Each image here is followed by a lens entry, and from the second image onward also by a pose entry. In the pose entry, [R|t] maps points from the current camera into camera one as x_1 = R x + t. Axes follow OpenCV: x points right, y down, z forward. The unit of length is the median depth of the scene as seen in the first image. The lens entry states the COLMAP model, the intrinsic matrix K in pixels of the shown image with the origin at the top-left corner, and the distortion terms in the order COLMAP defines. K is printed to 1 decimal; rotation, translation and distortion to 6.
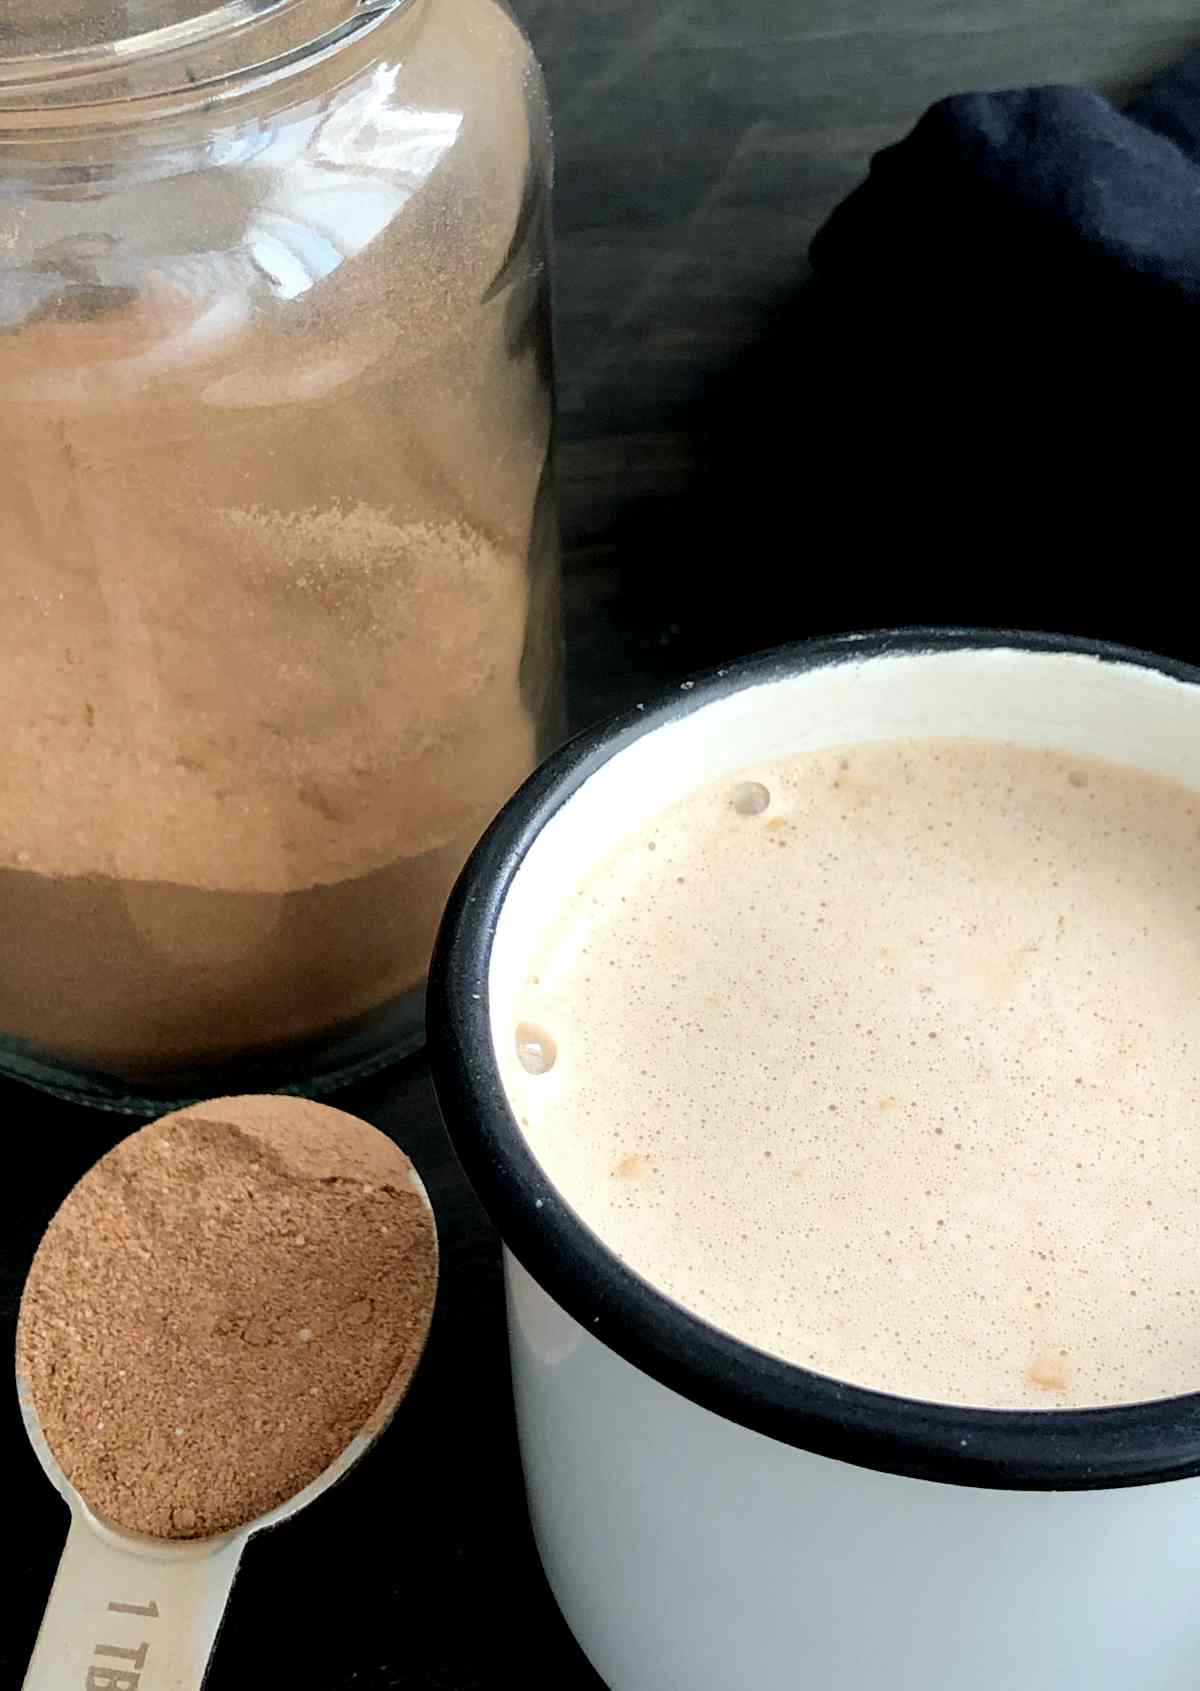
lens RADIAL K [[2582.6, 0, 594.4], [0, 2582.6, 845.7], [0, 0, 1]] dist [0.024613, 0.000000]
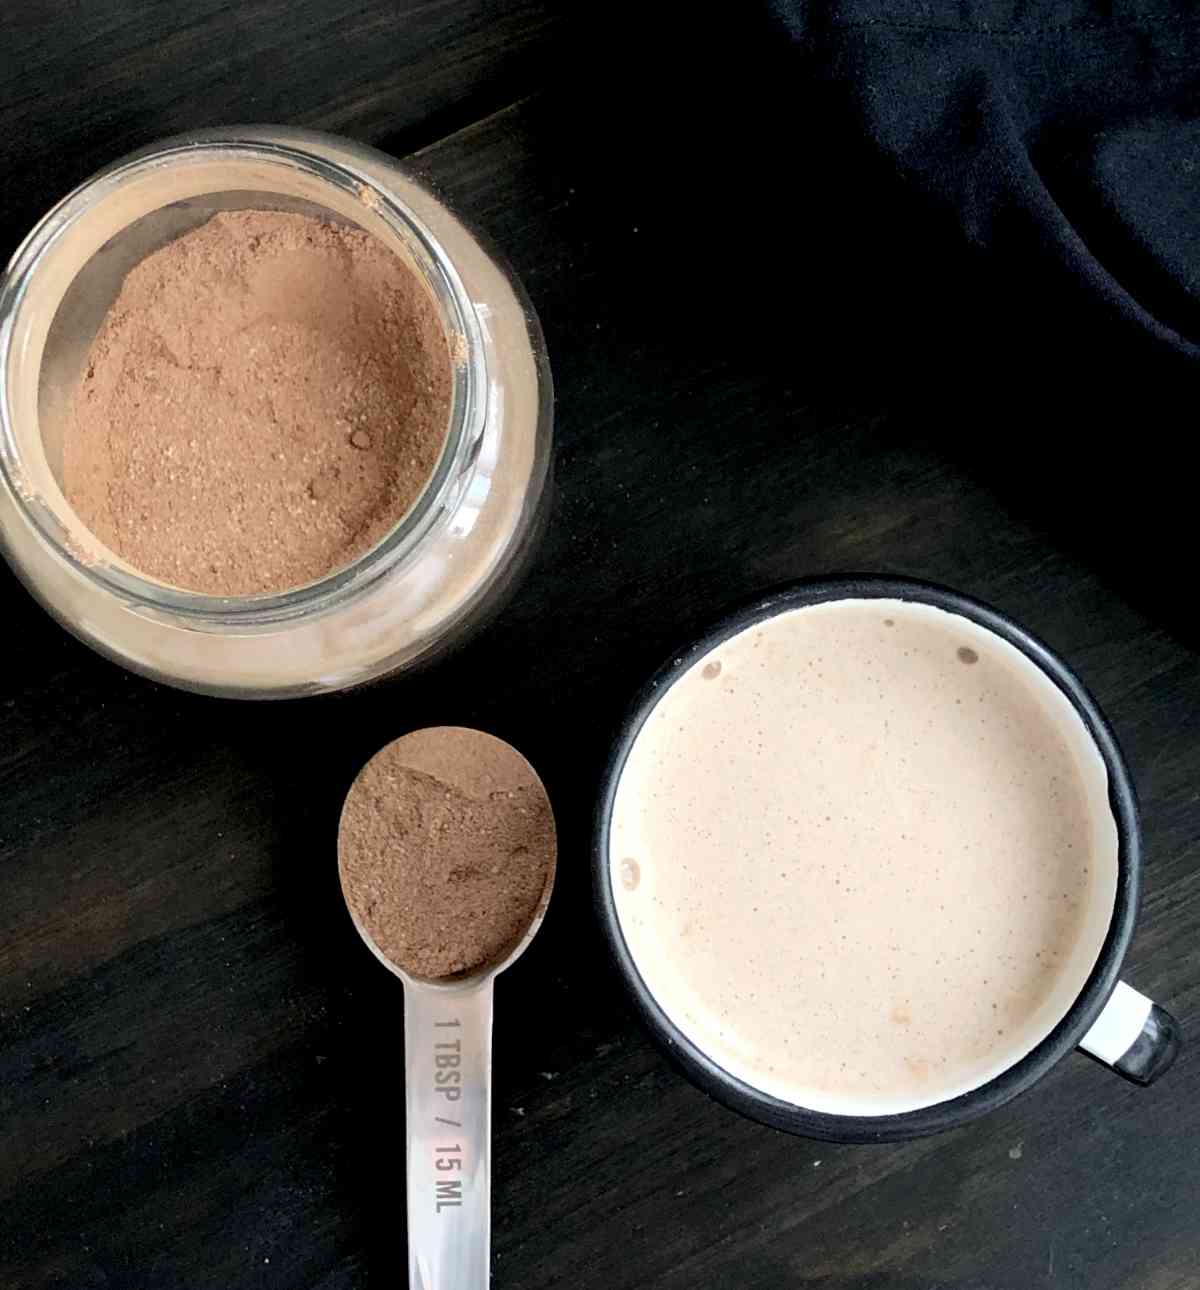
lens RADIAL K [[1988.7, 0, 602.0], [0, 1988.7, 644.4], [0, 0, 1]] dist [0.030185, 0.000000]
pose [[0.982625, -0.181949, 0.036639, -0.059859], [0.116215, 0.757086, 0.642895, -0.907673], [-0.144713, -0.627467, 0.765077, -0.031582]]
